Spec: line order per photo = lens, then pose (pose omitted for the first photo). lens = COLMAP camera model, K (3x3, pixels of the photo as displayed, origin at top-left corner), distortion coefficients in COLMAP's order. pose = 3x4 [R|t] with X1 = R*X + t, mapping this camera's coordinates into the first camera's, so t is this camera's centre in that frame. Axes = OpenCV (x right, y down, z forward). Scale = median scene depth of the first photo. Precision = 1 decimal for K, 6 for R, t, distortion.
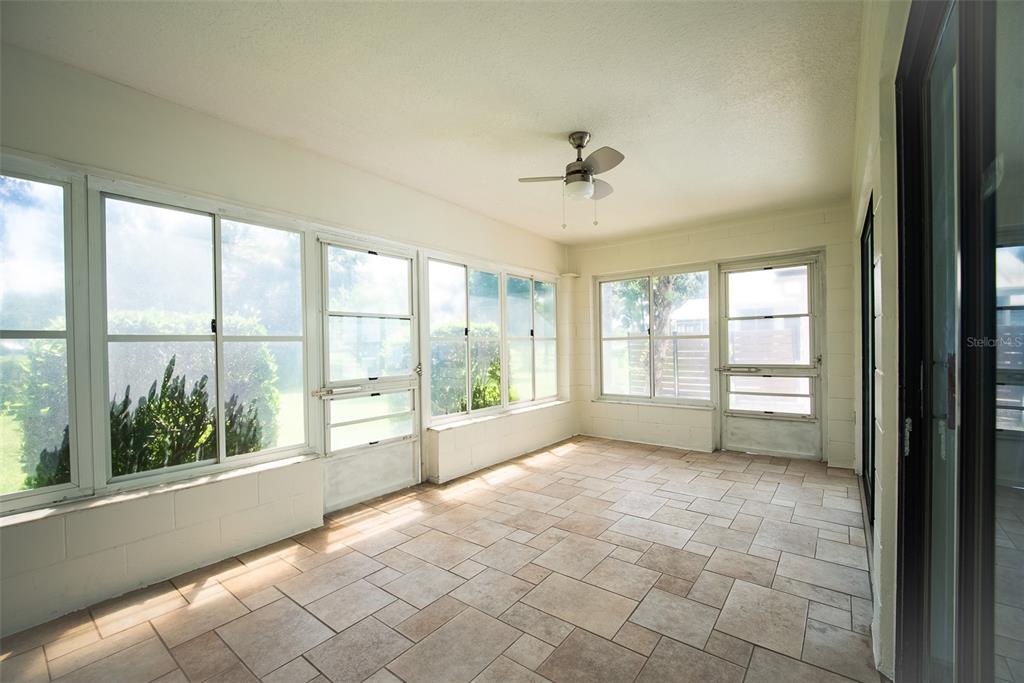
lens RADIAL K [[424.2, 0, 513.0], [0, 424.2, 346.3], [0, 0, 1]] dist [-0.012455, -0.000594]
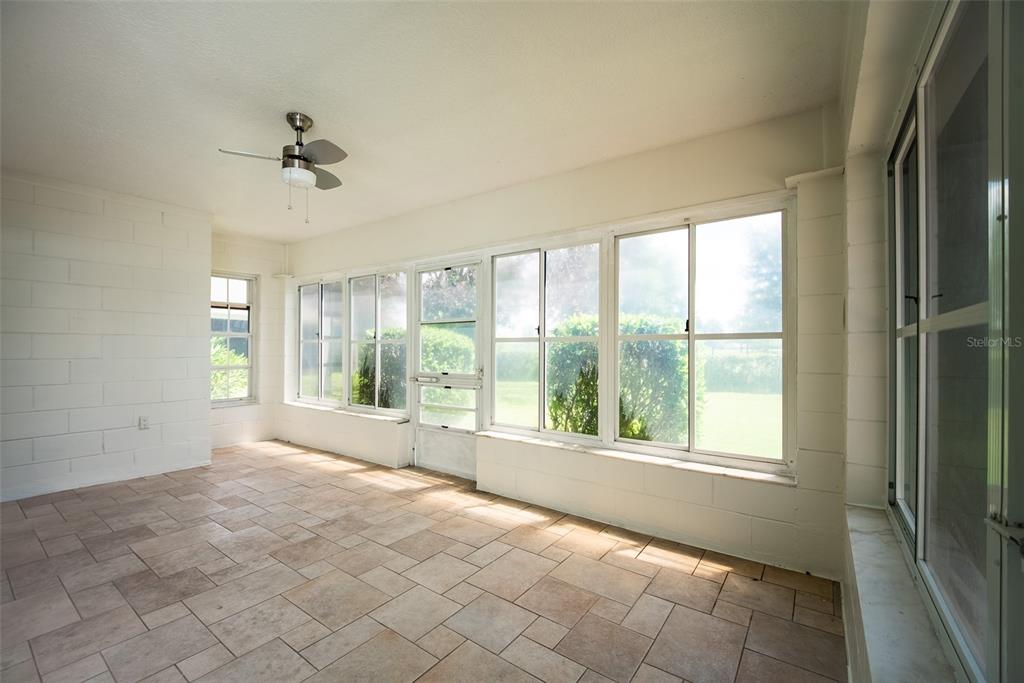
lens RADIAL K [[424.2, 0, 513.0], [0, 424.2, 346.3], [0, 0, 1]] dist [-0.012455, -0.000594]
pose [[0.036237, 0.015727, -0.999219, 0.907409], [-0.003591, 0.999872, 0.015607, -0.020975], [0.999337, 0.003023, 0.036289, 1.194353]]
